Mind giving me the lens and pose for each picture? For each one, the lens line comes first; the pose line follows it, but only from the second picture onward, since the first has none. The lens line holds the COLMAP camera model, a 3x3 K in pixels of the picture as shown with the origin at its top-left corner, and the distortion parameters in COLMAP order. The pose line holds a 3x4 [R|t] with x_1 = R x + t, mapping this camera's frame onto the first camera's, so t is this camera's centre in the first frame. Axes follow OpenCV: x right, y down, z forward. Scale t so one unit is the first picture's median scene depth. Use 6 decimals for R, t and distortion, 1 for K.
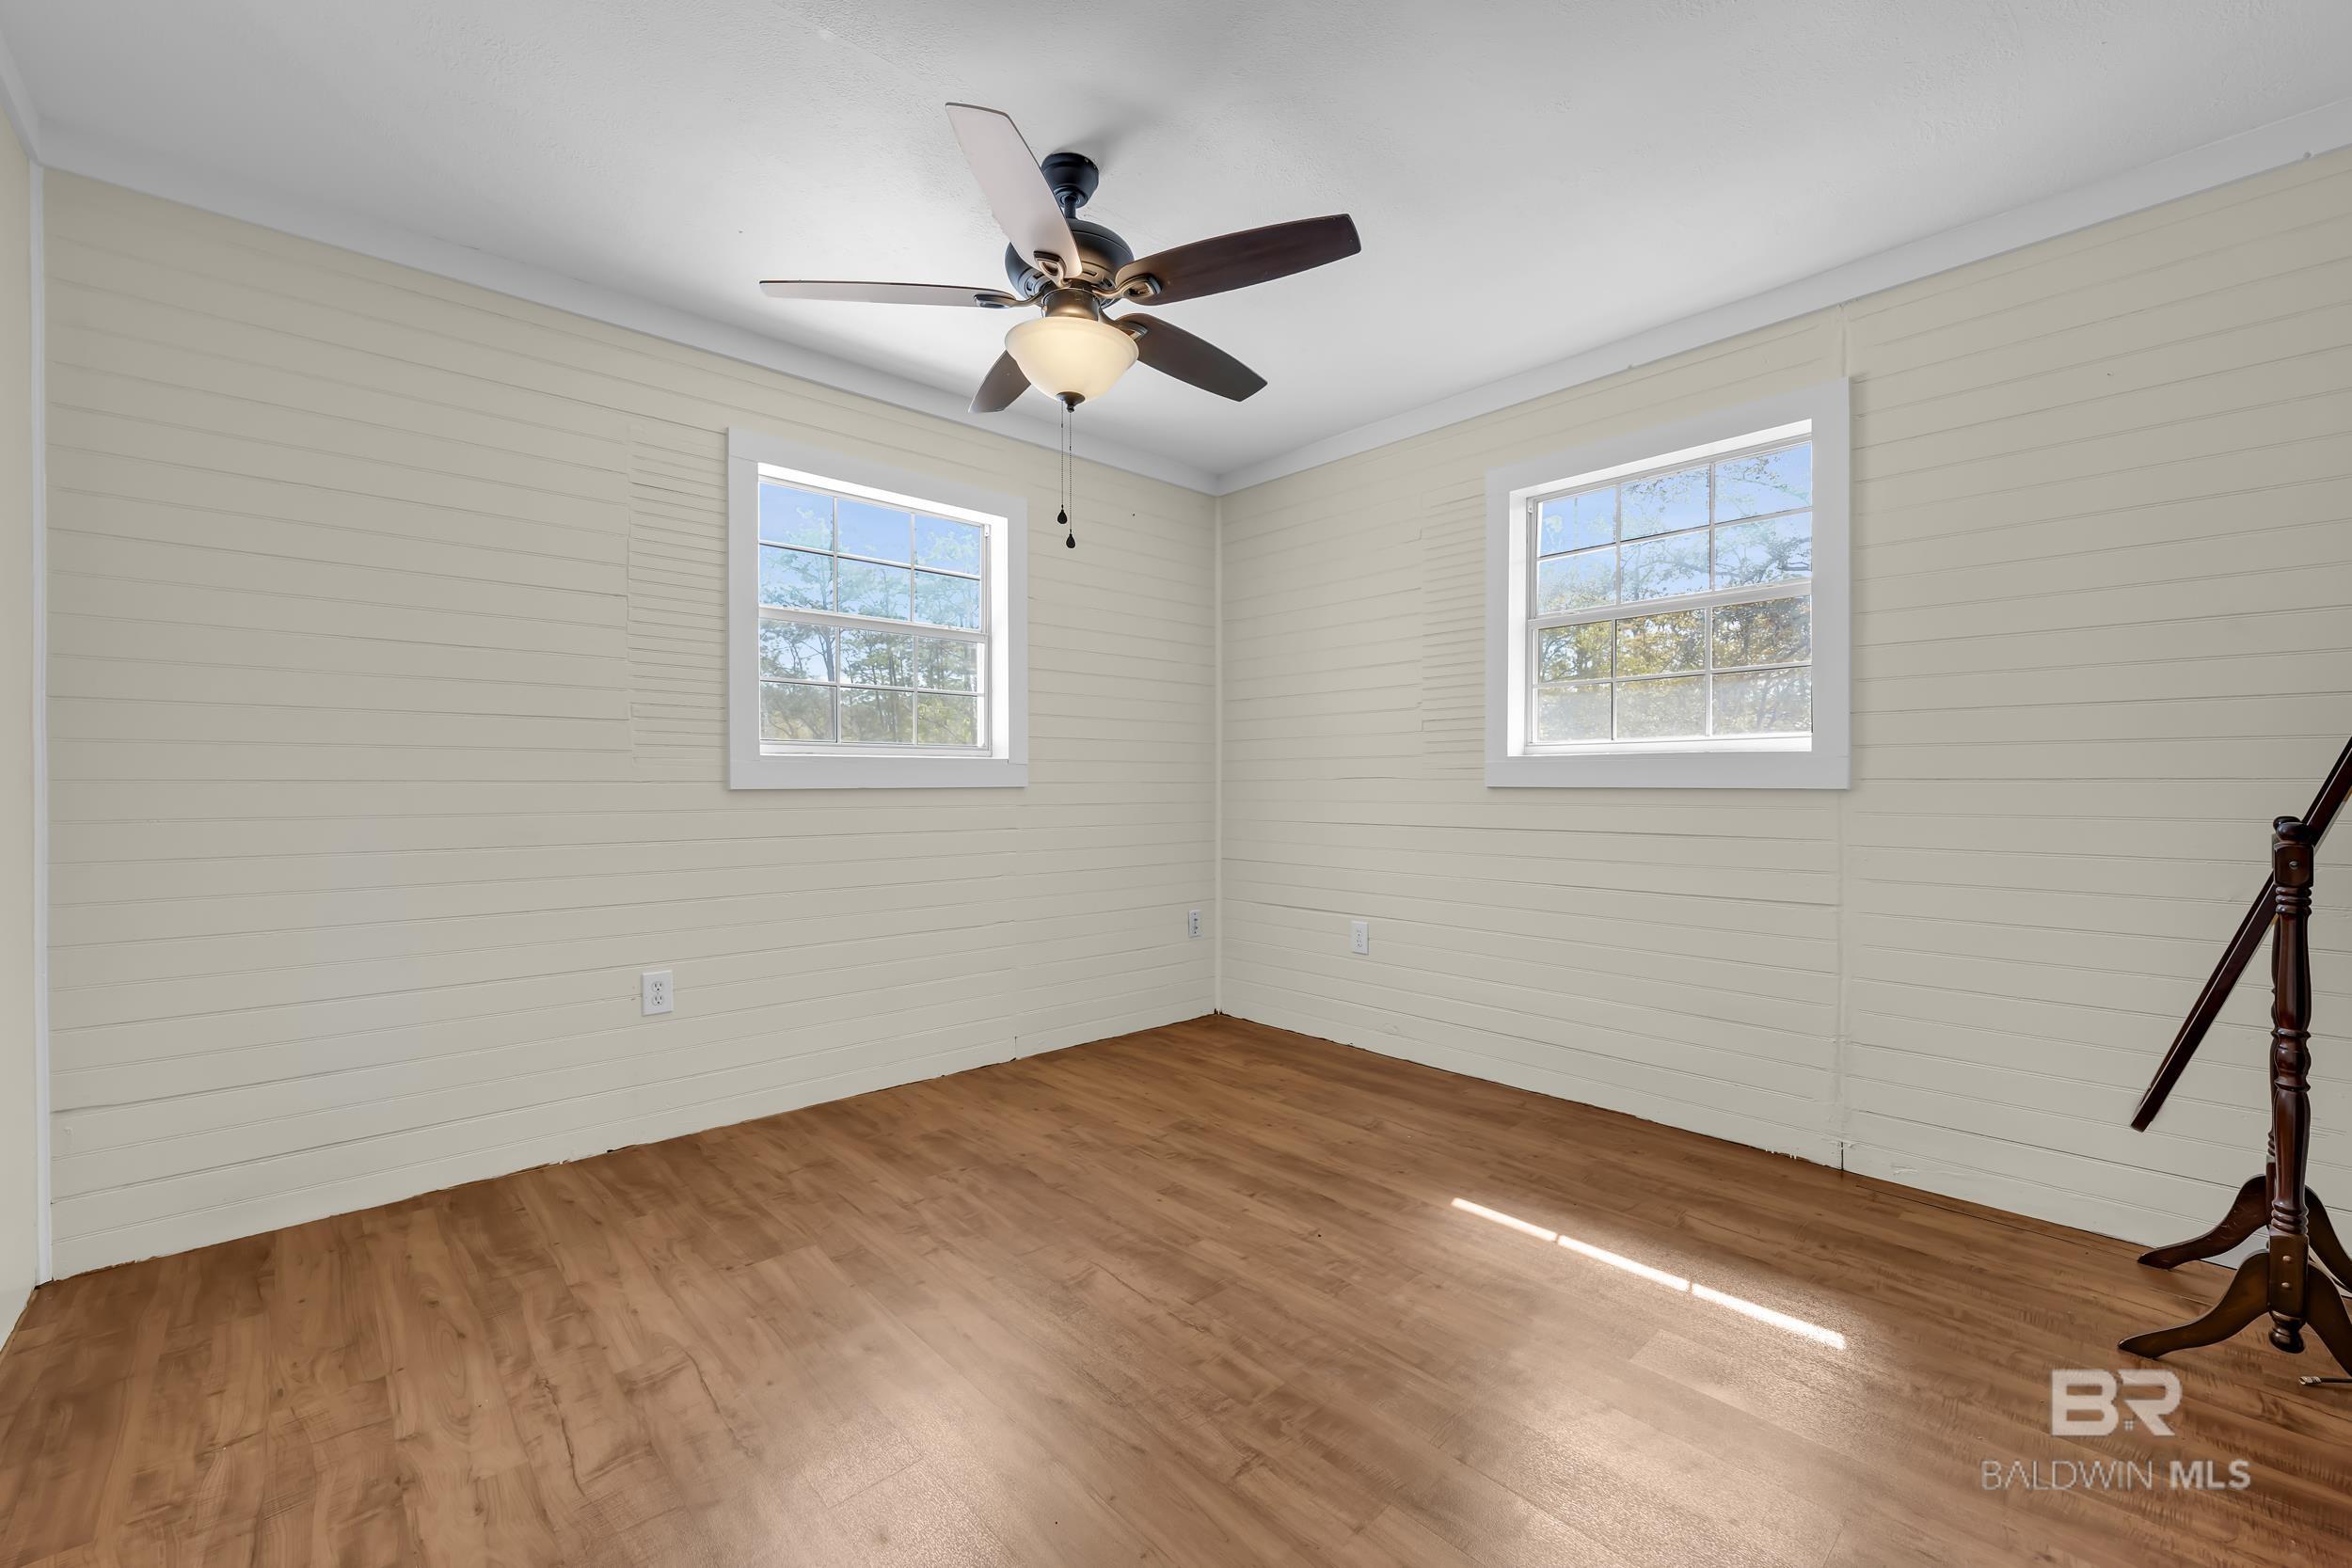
lens RADIAL K [[939.1, 0, 1176.0], [0, 939.1, 784.0], [0, 0, 1]] dist [-0.000385, -0.000006]
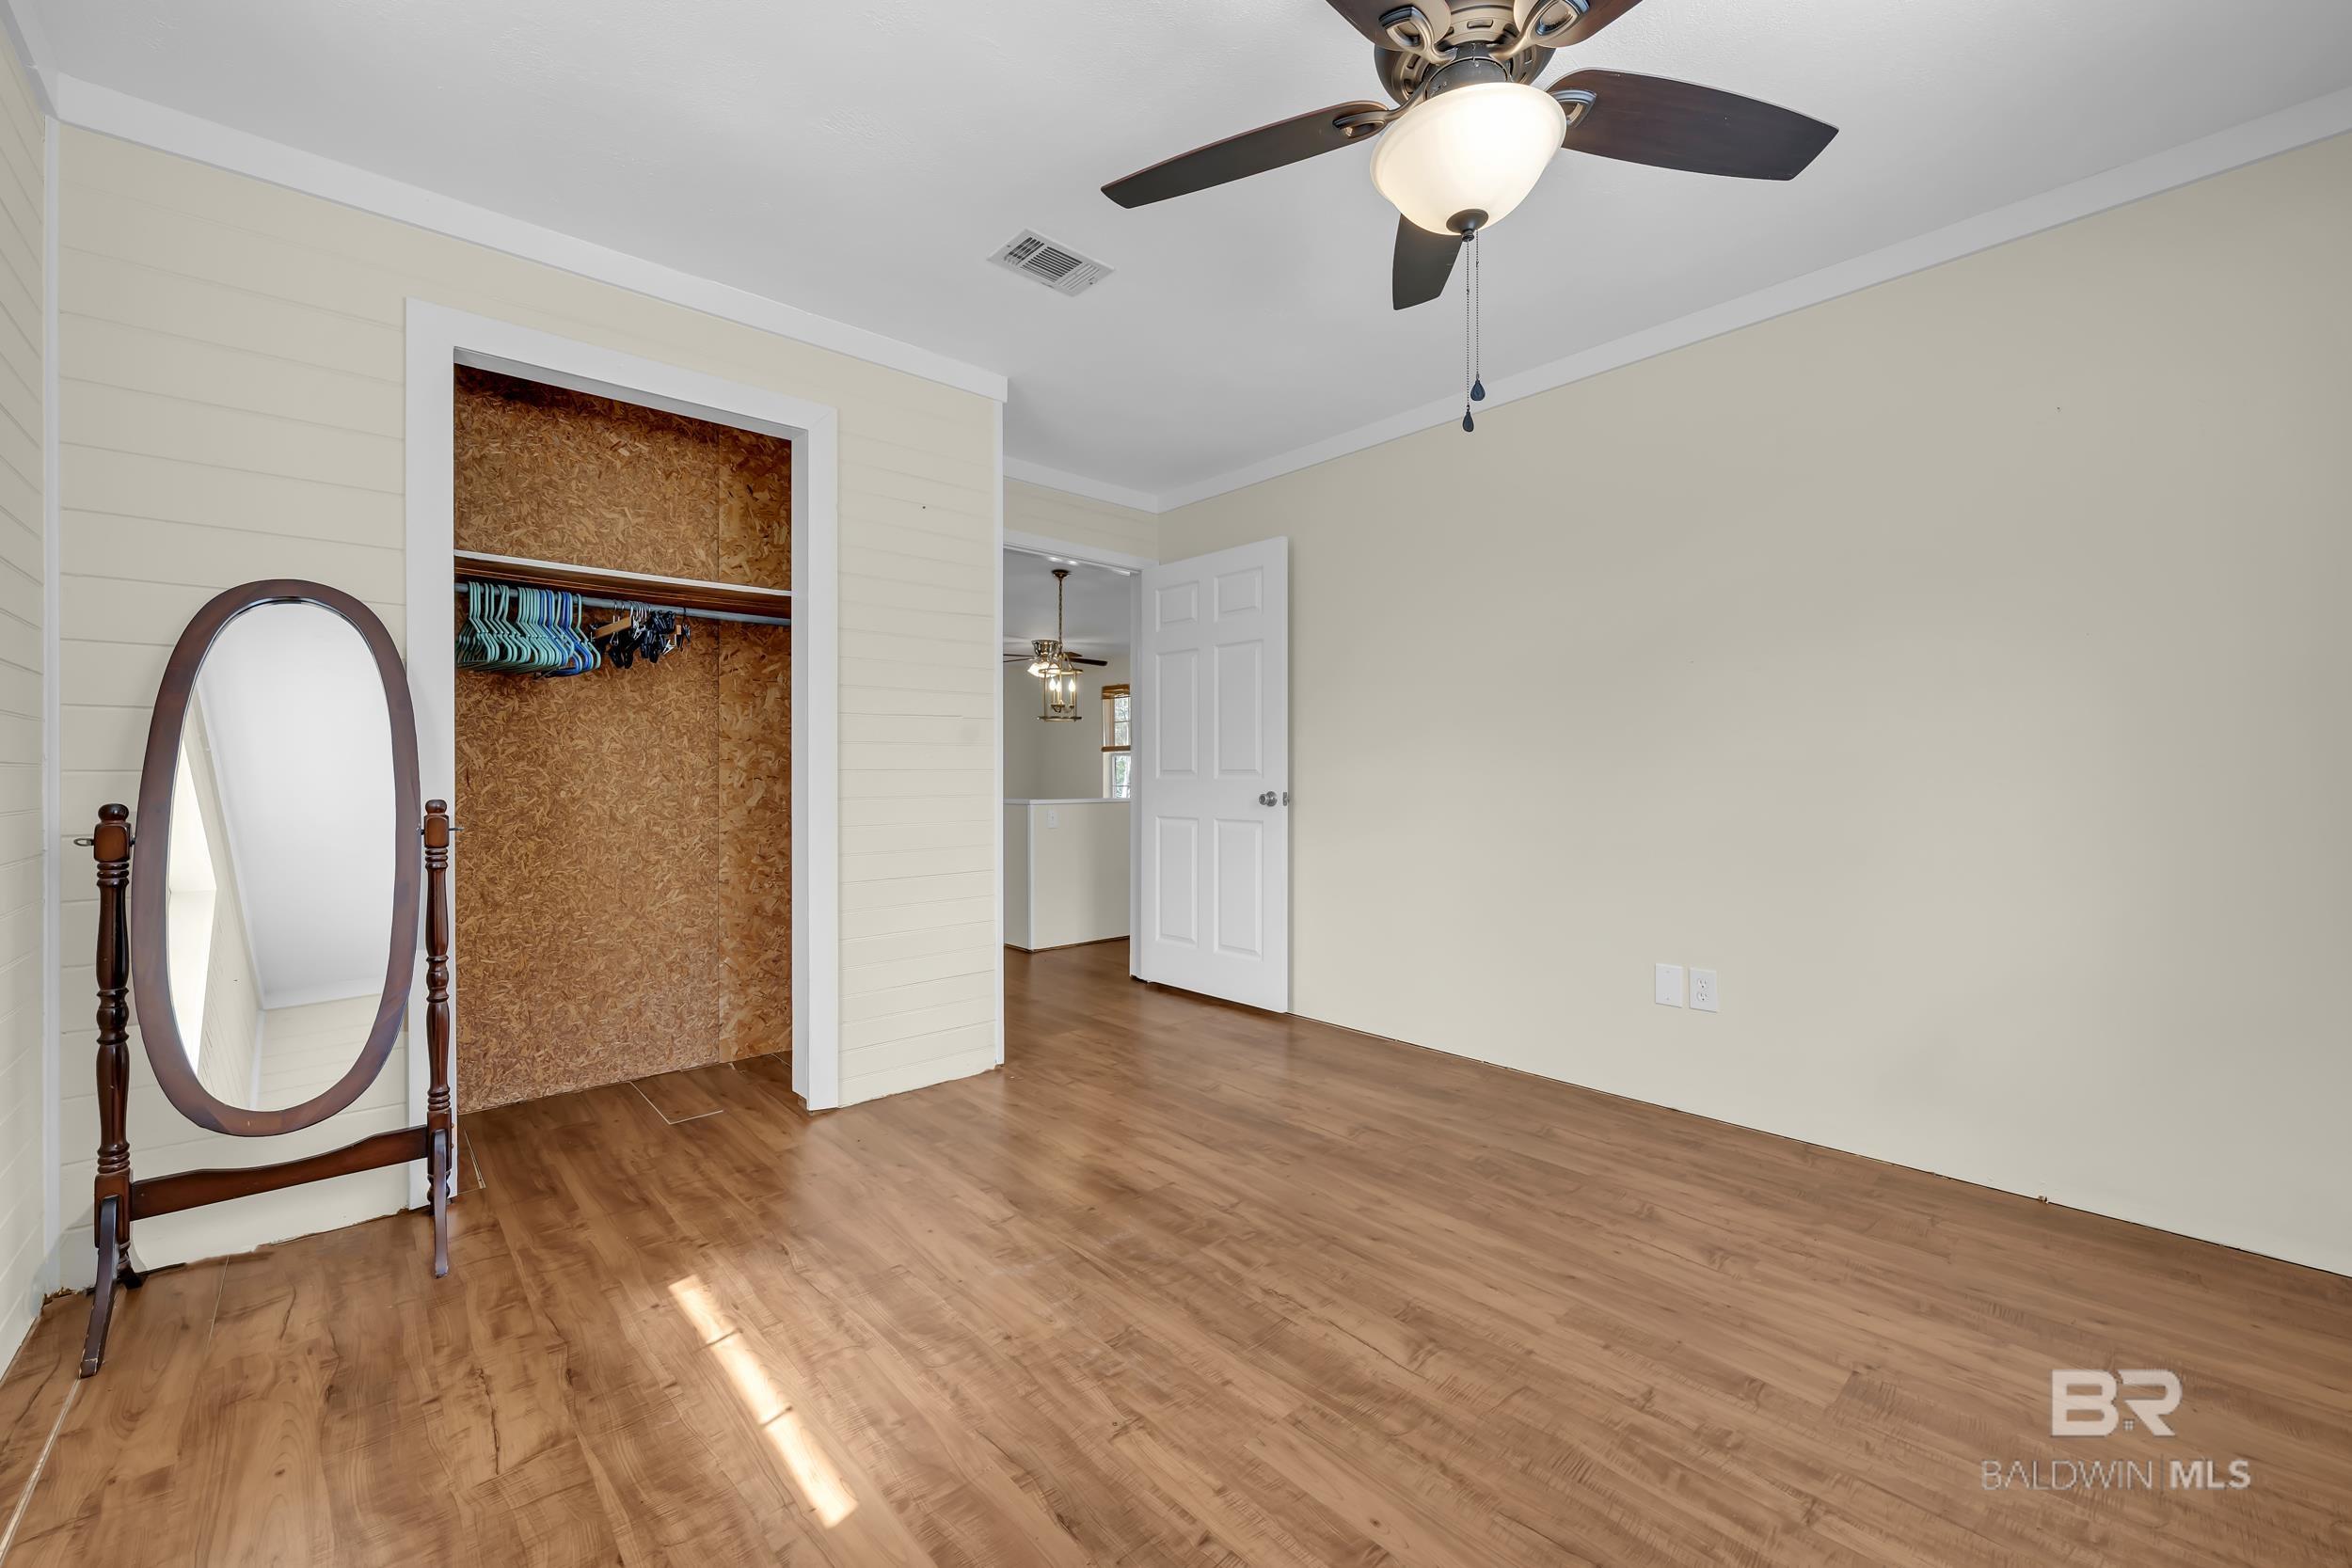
lens RADIAL K [[939.1, 0, 1176.0], [0, 939.1, 784.0], [0, 0, 1]] dist [-0.000385, -0.000006]
pose [[-0.999956, 0.002251, 0.009064, 0.113439], [0.002359, 0.999927, 0.011853, 0.006102], [-0.009037, 0.011874, -0.999889, 1.887124]]
